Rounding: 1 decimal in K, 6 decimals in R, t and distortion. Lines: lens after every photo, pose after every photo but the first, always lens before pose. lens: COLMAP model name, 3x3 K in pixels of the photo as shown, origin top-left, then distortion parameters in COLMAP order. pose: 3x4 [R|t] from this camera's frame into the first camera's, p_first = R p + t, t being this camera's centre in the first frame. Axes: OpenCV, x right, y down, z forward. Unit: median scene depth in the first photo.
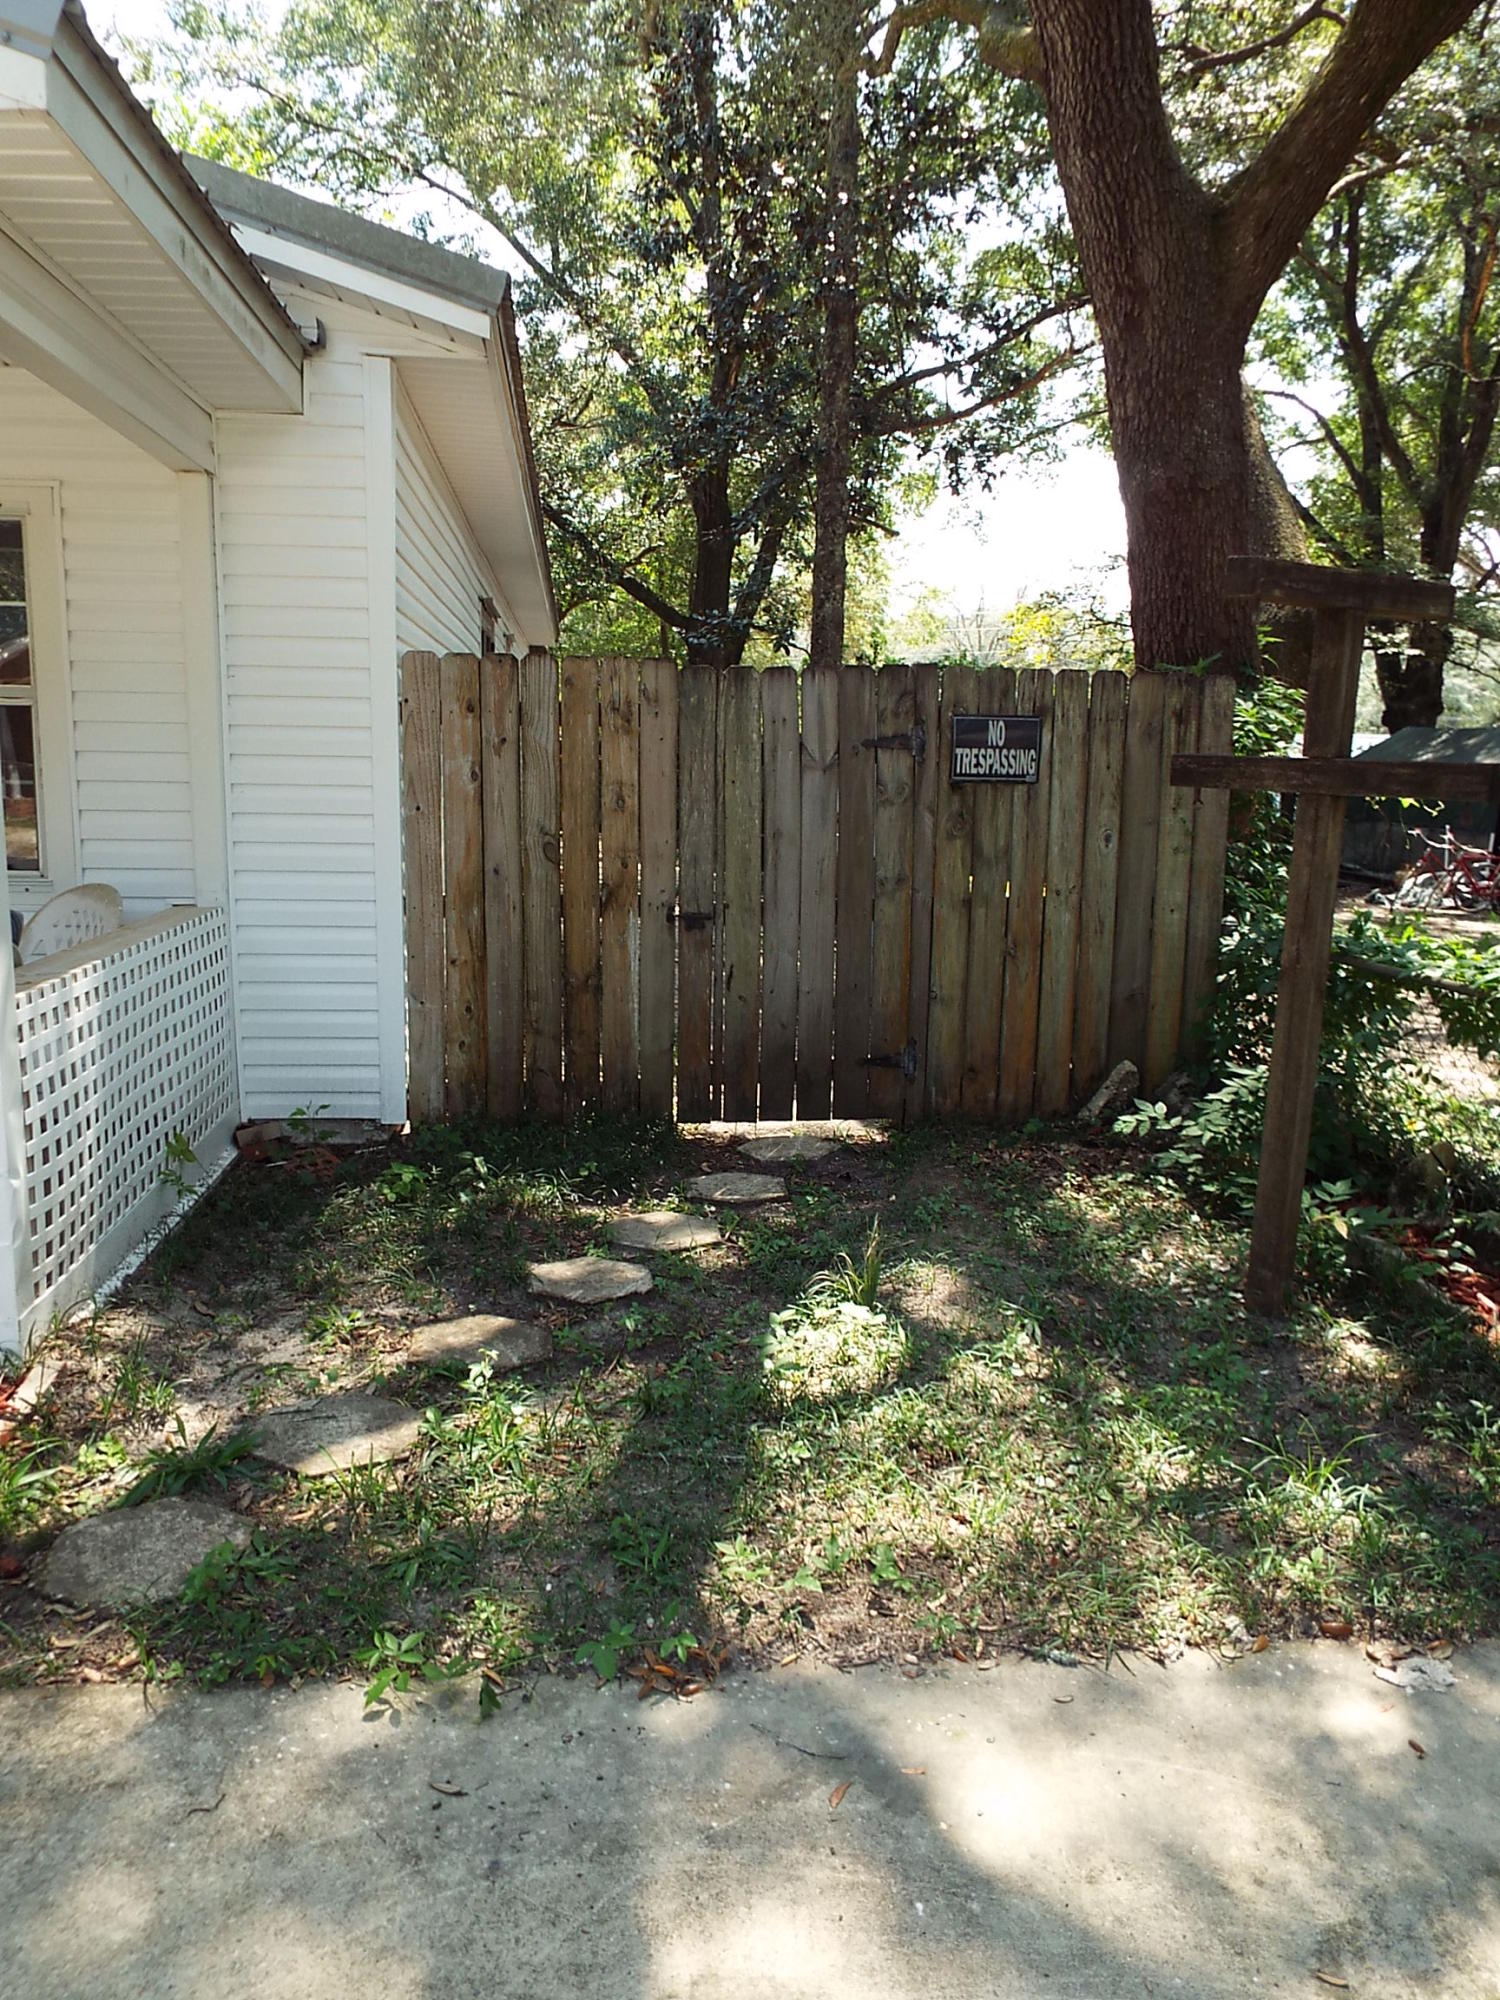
lens RADIAL K [[1447.5, 0, 747.0], [0, 1447.5, 1013.8], [0, 0, 1]] dist [-0.003109, -0.002646]
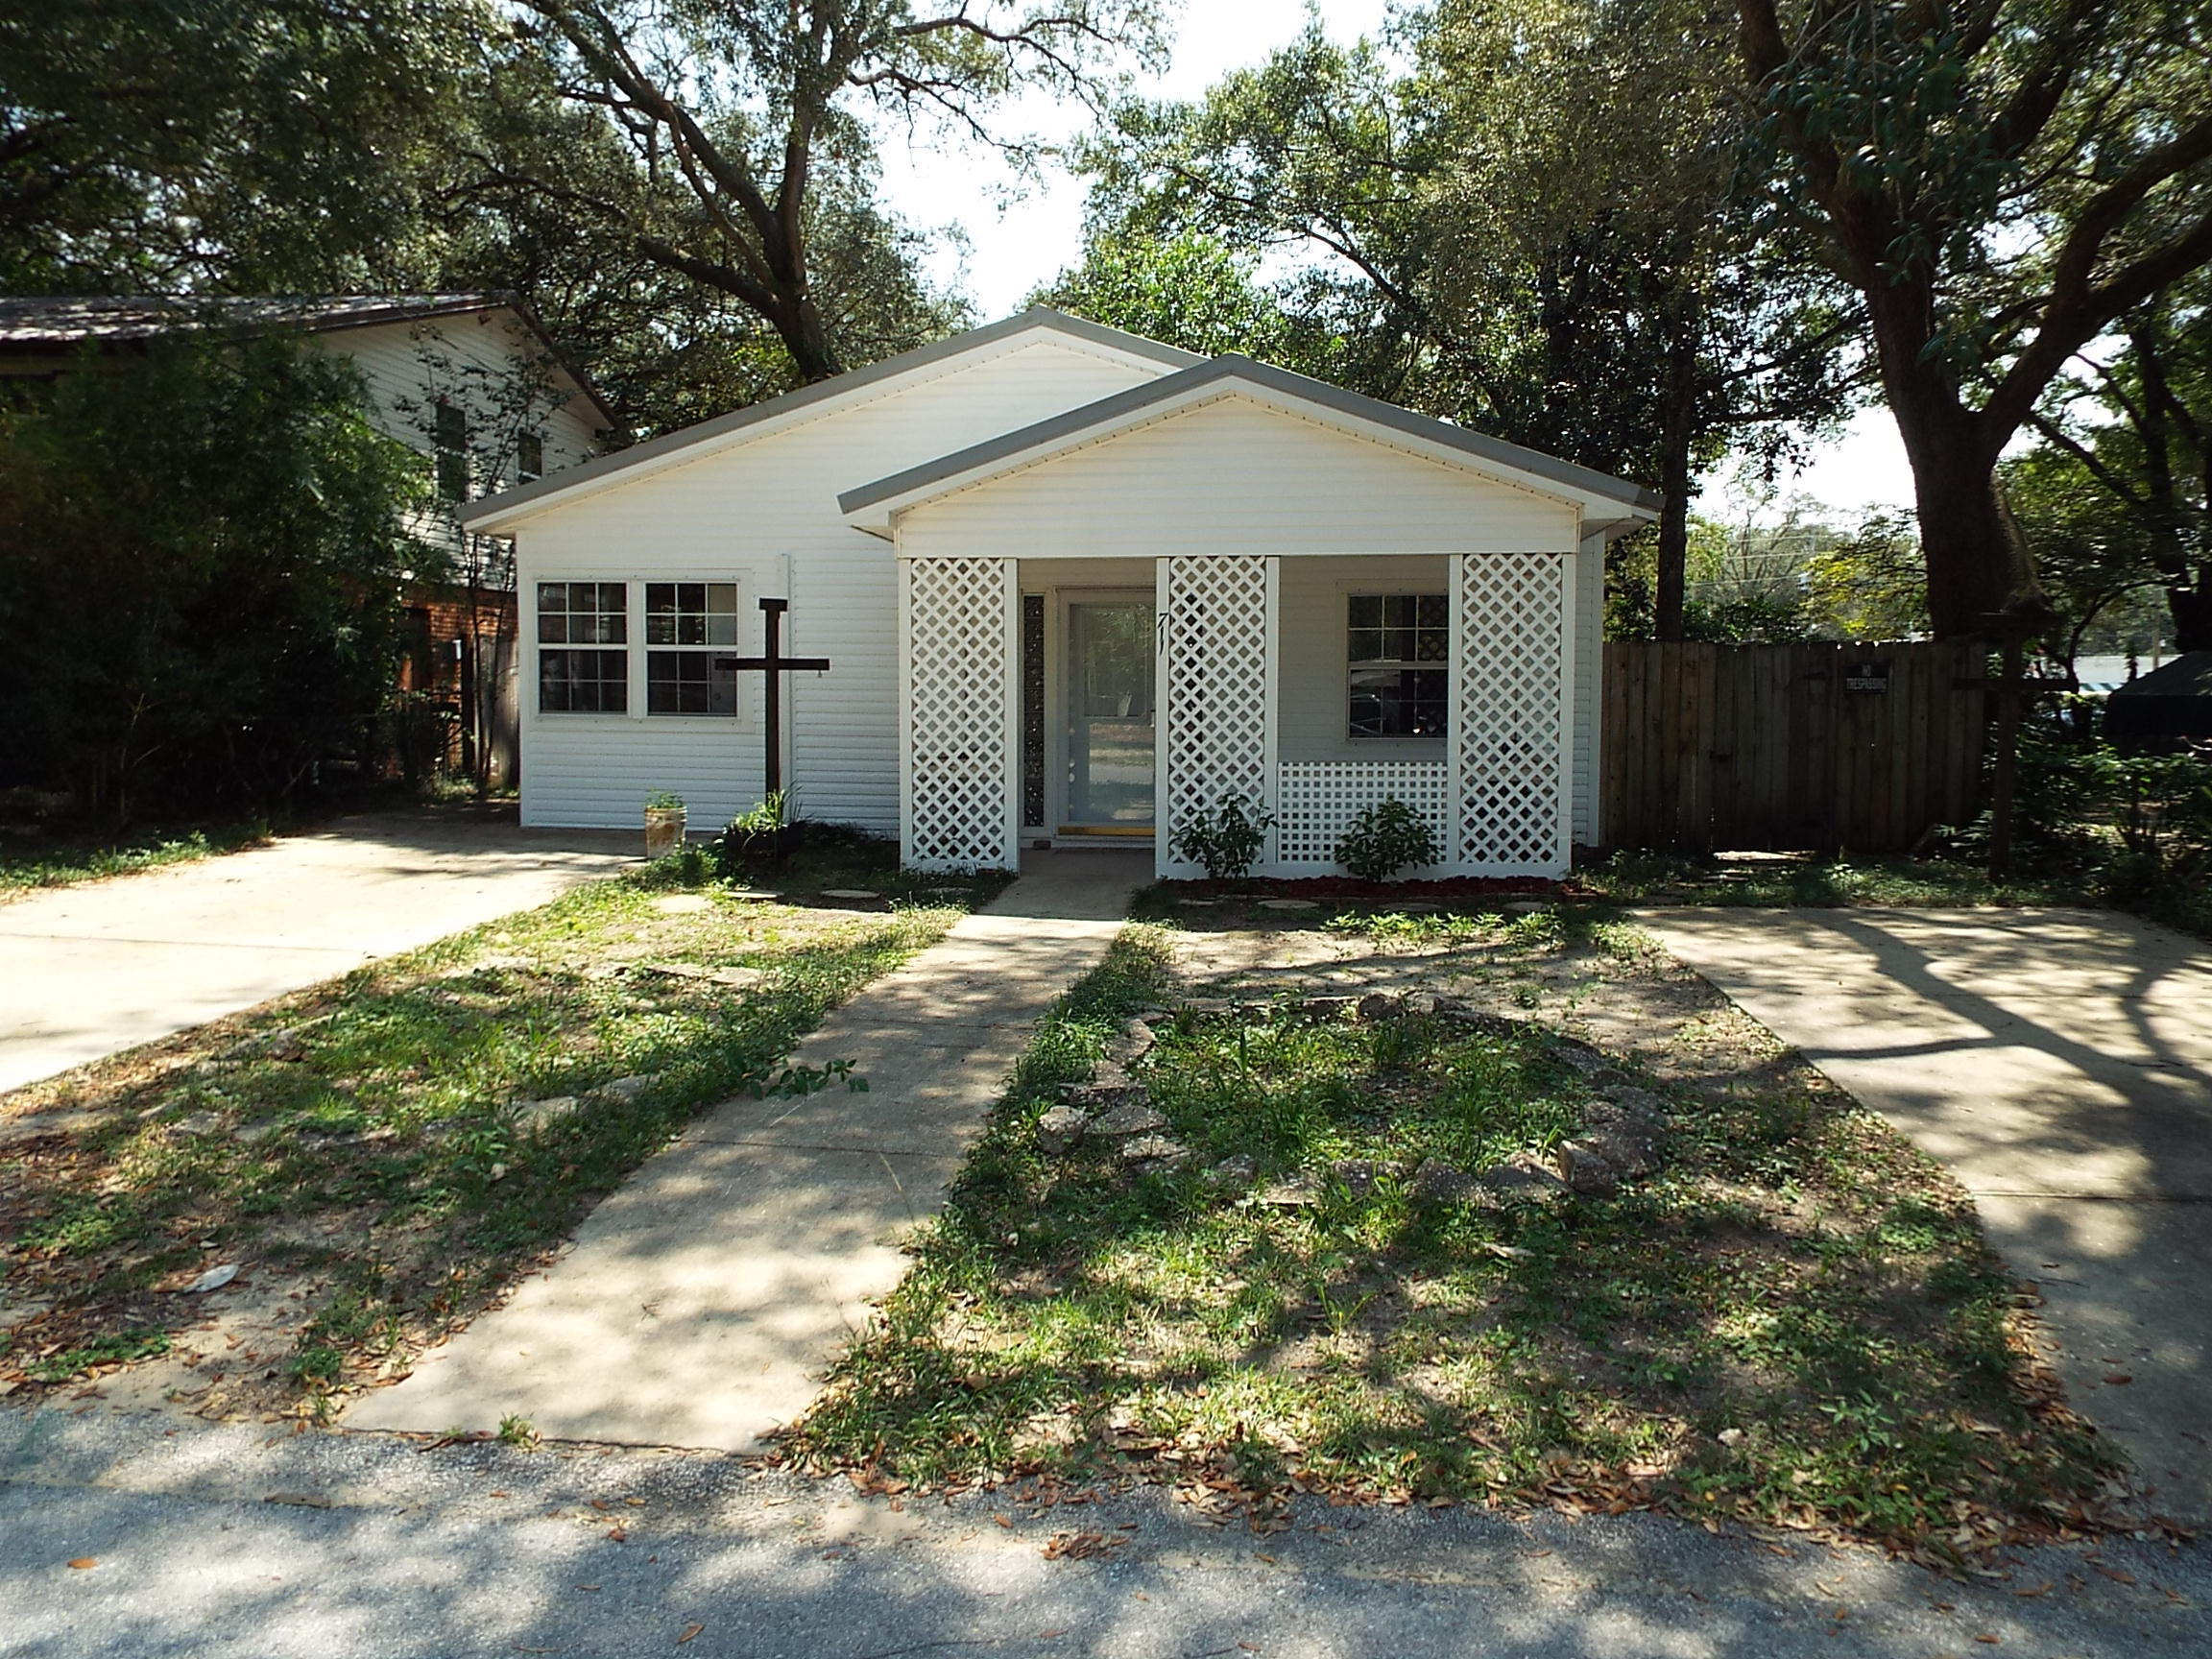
lens RADIAL K [[1601.0, 0, 1106.0], [0, 1601.0, 829.5], [0, 0, 1]] dist [-0.003109, -0.002646]
pose [[0.977708, -0.000954, -0.209966, -0.428158], [-0.018506, 0.995706, -0.090699, 0.273097], [0.209151, 0.092563, 0.973493, -1.504774]]
